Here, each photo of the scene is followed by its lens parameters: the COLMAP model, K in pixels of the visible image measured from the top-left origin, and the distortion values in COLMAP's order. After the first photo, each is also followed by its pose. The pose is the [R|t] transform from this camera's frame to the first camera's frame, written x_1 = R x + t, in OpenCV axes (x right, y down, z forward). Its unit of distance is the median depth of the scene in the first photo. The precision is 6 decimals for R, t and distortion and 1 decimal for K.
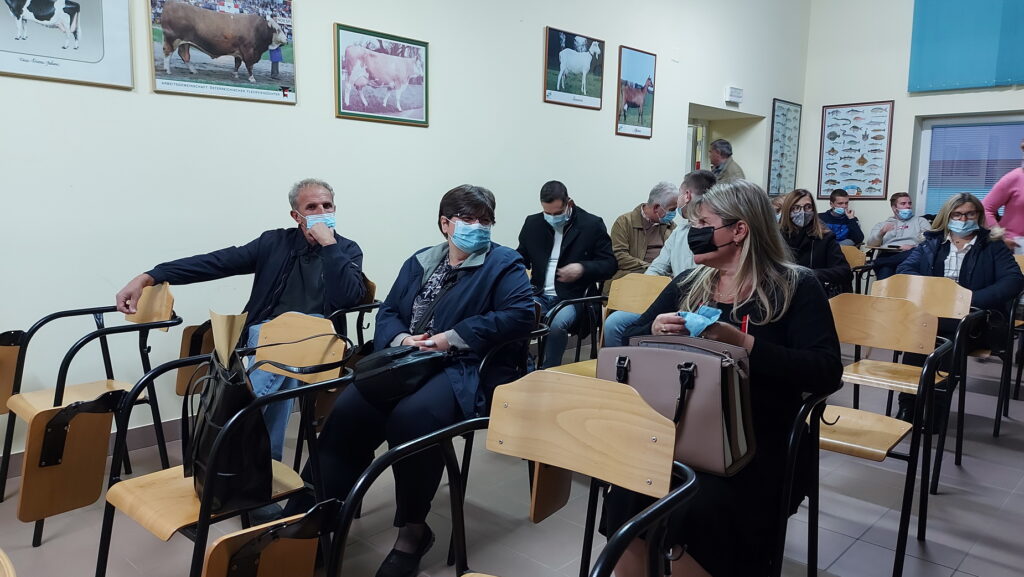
lens RADIAL K [[763.6, 0, 512.4], [0, 763.6, 293.0], [0, 0, 1]] dist [0.064491, -0.074080]
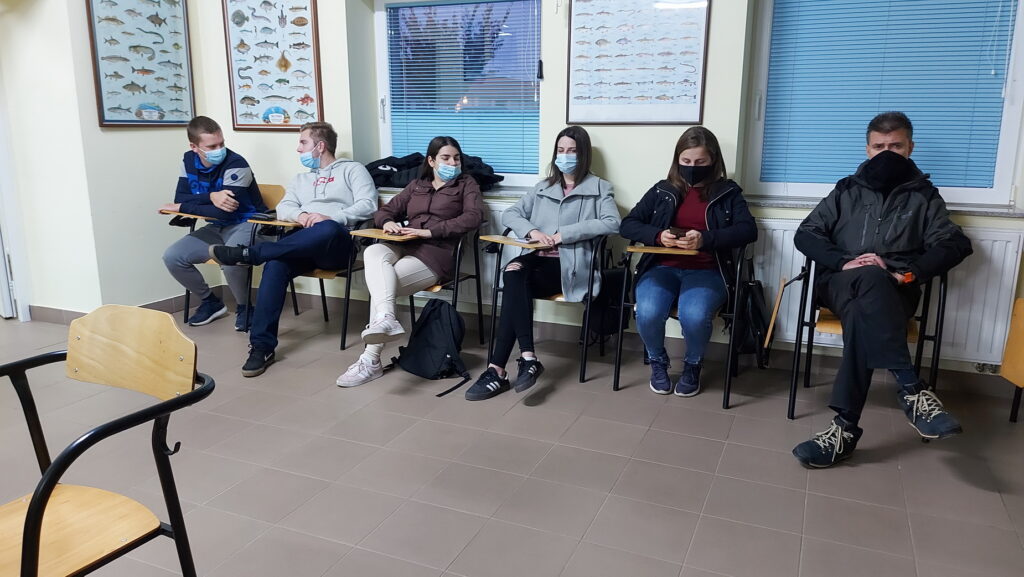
lens RADIAL K [[763.6, 0, 508.0], [0, 763.6, 287.8], [0, 0, 1]] dist [0.064491, -0.074080]
pose [[0.947309, -0.076846, 0.310968, 0.623846], [0.049631, 0.994286, 0.094513, -0.074216], [-0.316454, -0.074100, 0.945709, 0.575556]]
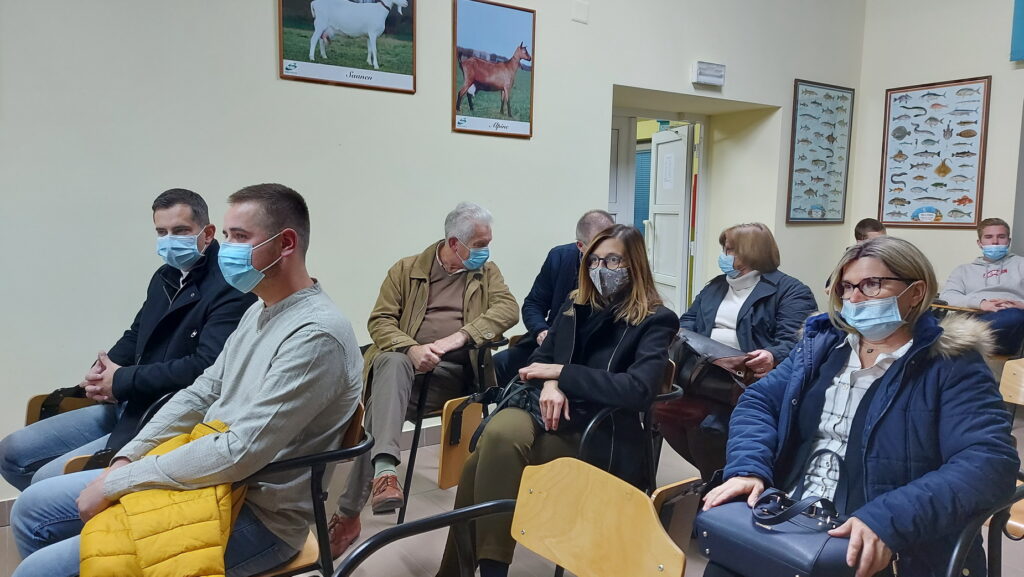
lens RADIAL K [[763.6, 0, 506.3], [0, 763.6, 294.2], [0, 0, 1]] dist [0.064491, -0.074080]
pose [[0.973151, 0.025017, -0.228802, 0.362590], [-0.030080, 0.999373, -0.018668, -0.061501], [0.228192, 0.025049, 0.973294, 0.408261]]
